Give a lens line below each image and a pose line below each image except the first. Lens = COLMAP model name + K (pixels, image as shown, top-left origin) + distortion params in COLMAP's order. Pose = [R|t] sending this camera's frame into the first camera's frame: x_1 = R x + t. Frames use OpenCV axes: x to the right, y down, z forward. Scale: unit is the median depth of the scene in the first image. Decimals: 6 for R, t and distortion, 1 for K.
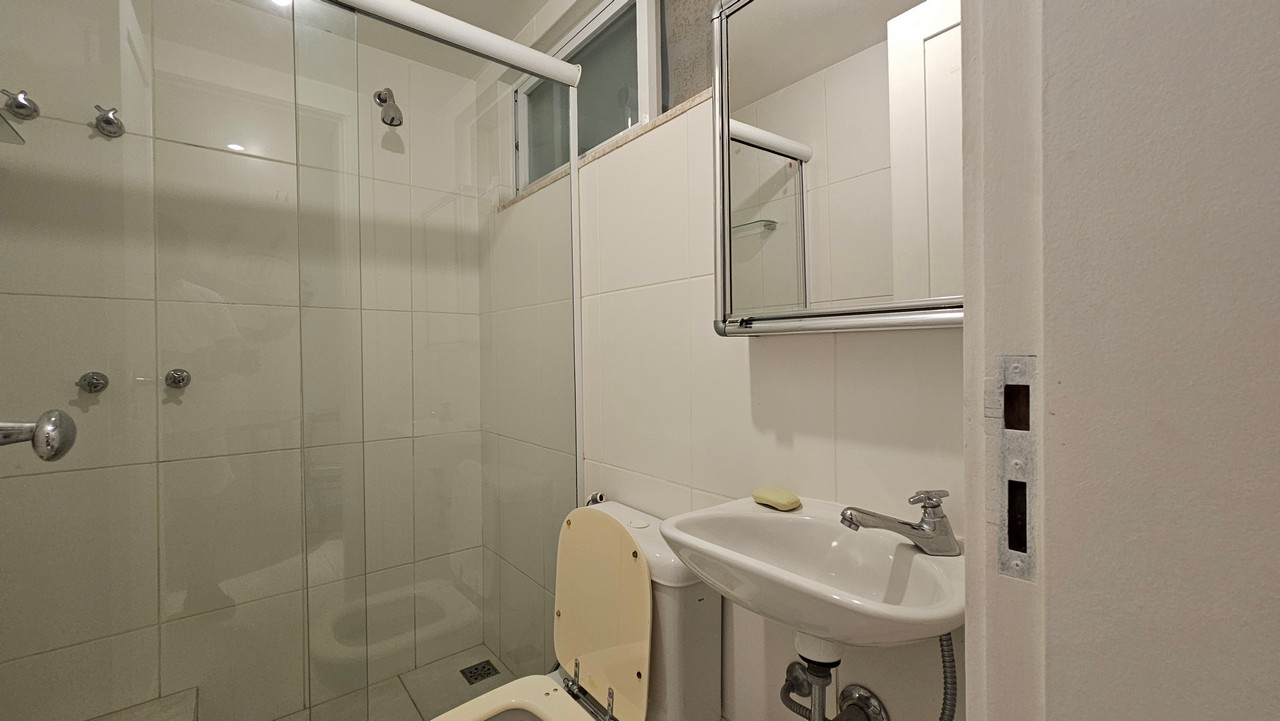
lens RADIAL K [[526.4, 0, 640.0], [0, 526.4, 360.5], [0, 0, 1]] dist [0.000480, 0.000015]
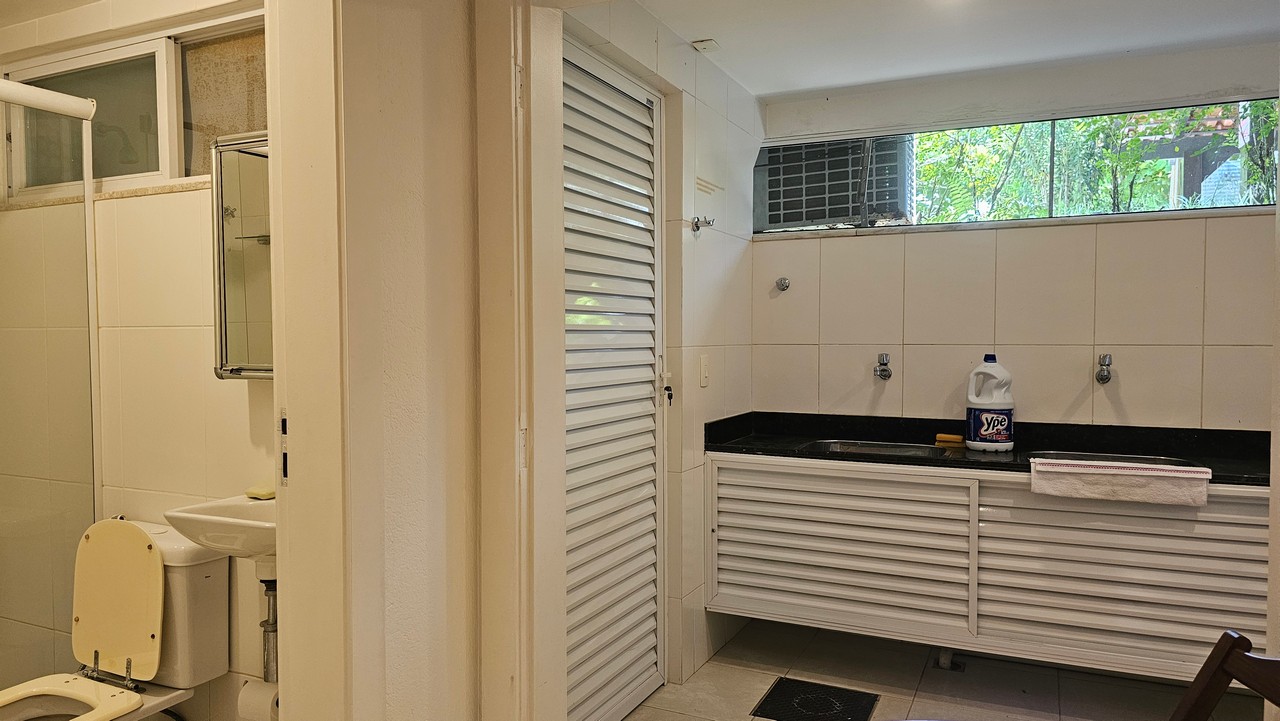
lens RADIAL K [[855.4, 0, 637.6], [0, 855.4, 365.7], [0, 0, 1]] dist [0.042187, -0.041184]
pose [[0.900709, -0.005092, 0.434394, 0.123861], [-0.002519, 0.999853, 0.016942, -0.094334], [-0.434416, -0.016354, 0.900564, -1.169190]]
